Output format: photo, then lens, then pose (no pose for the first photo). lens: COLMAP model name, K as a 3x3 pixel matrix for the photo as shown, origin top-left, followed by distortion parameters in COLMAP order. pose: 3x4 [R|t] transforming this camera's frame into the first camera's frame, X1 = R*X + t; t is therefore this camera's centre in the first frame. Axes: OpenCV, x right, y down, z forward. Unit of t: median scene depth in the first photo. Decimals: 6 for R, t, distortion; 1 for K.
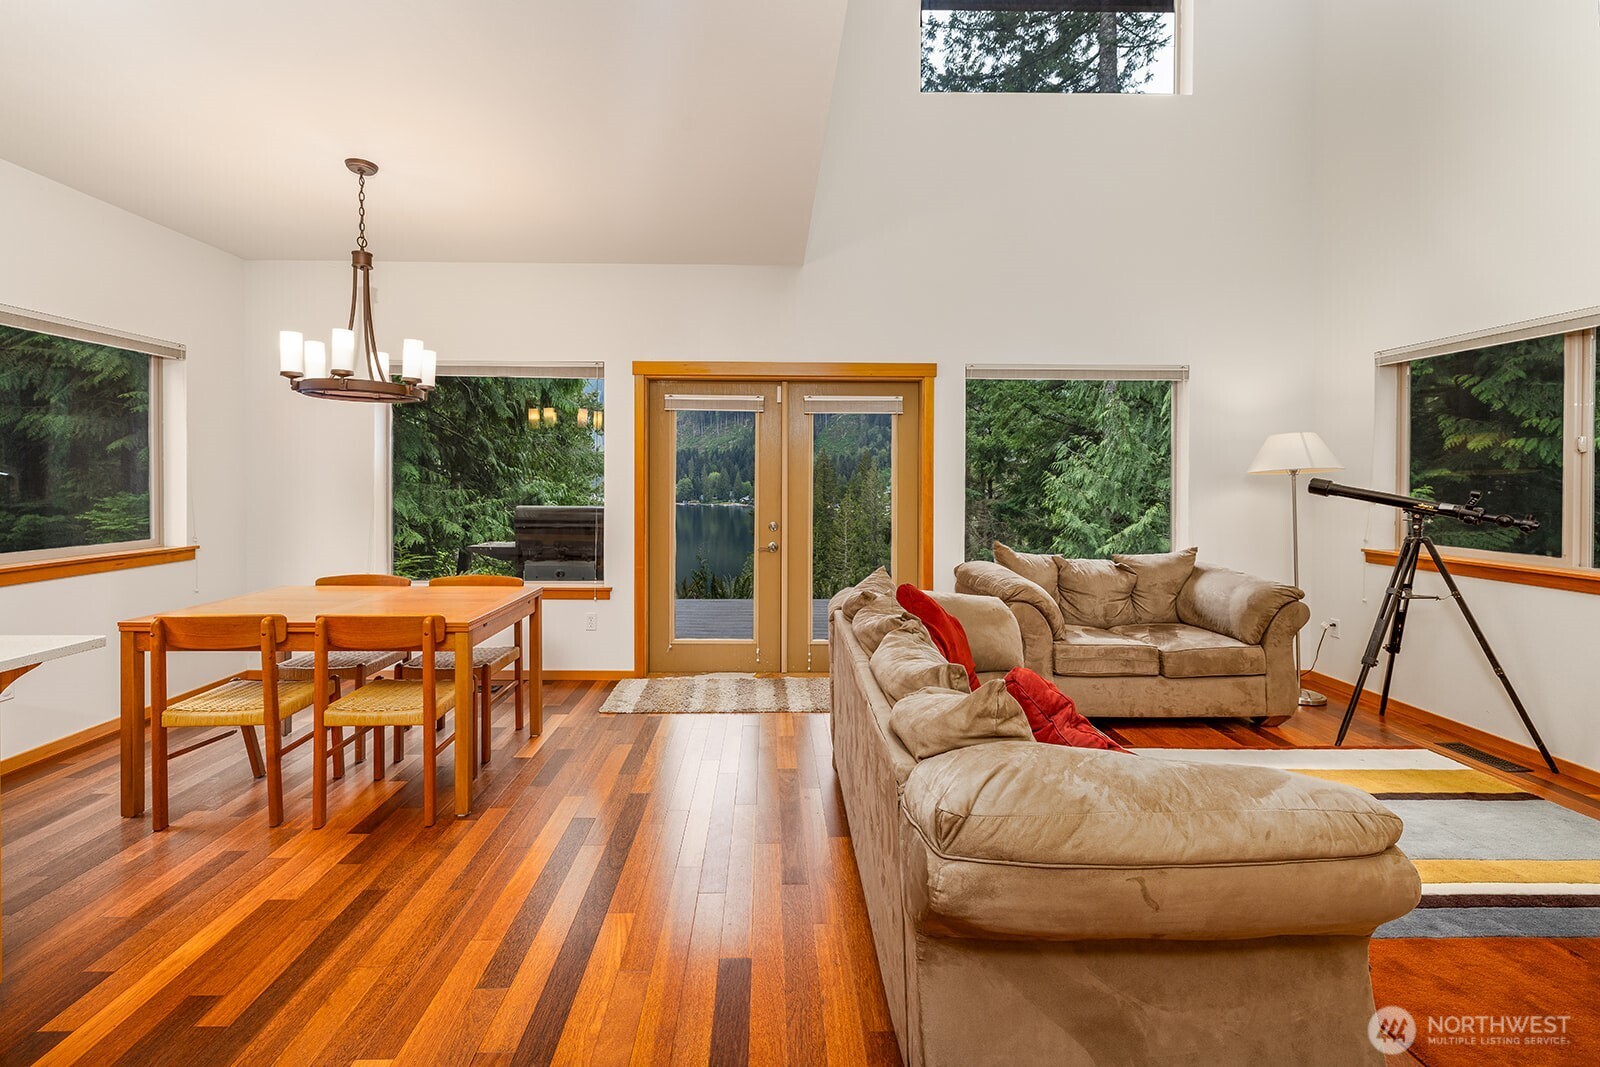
lens RADIAL K [[678.0, 0, 774.4], [0, 678.0, 482.4], [0, 0, 1]] dist [-0.001072, 0.000228]
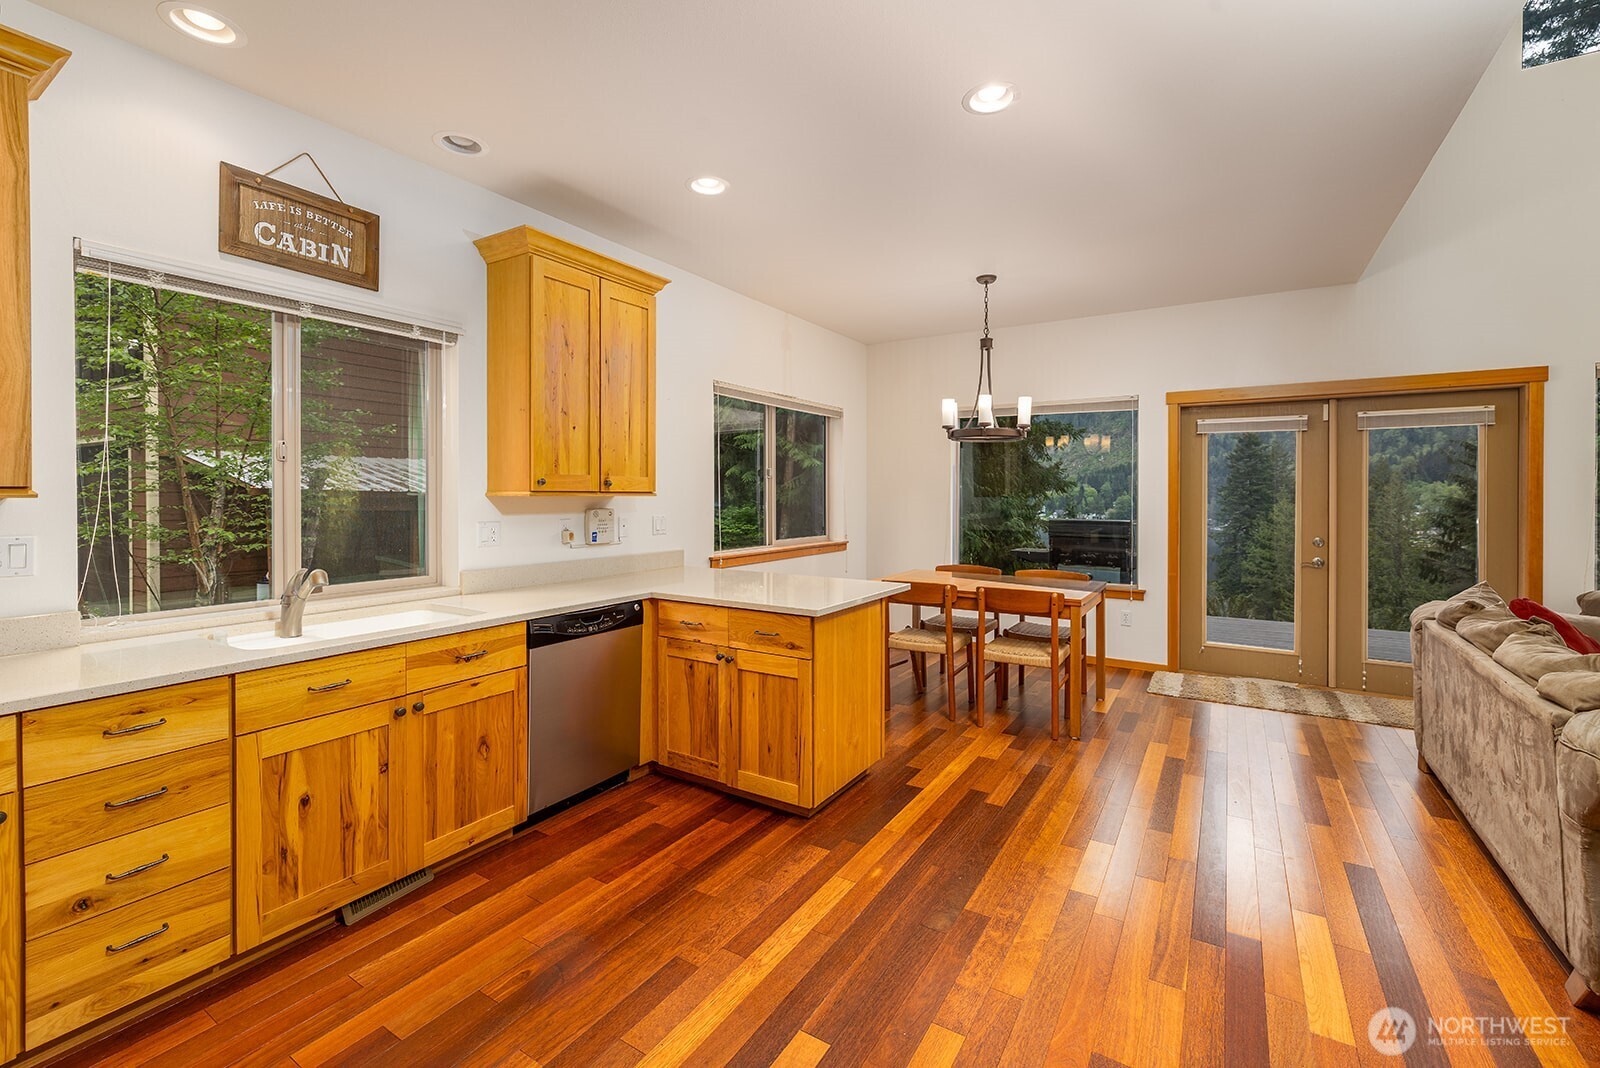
lens RADIAL K [[677.9, 0, 808.5], [0, 677.9, 499.9], [0, 0, 1]] dist [-0.000284, -0.000036]
pose [[0.844051, 0.001255, -0.536261, -0.118128], [-0.001383, 0.999999, 0.000163, 0.001933], [0.536261, 0.000605, 0.844052, -0.312477]]
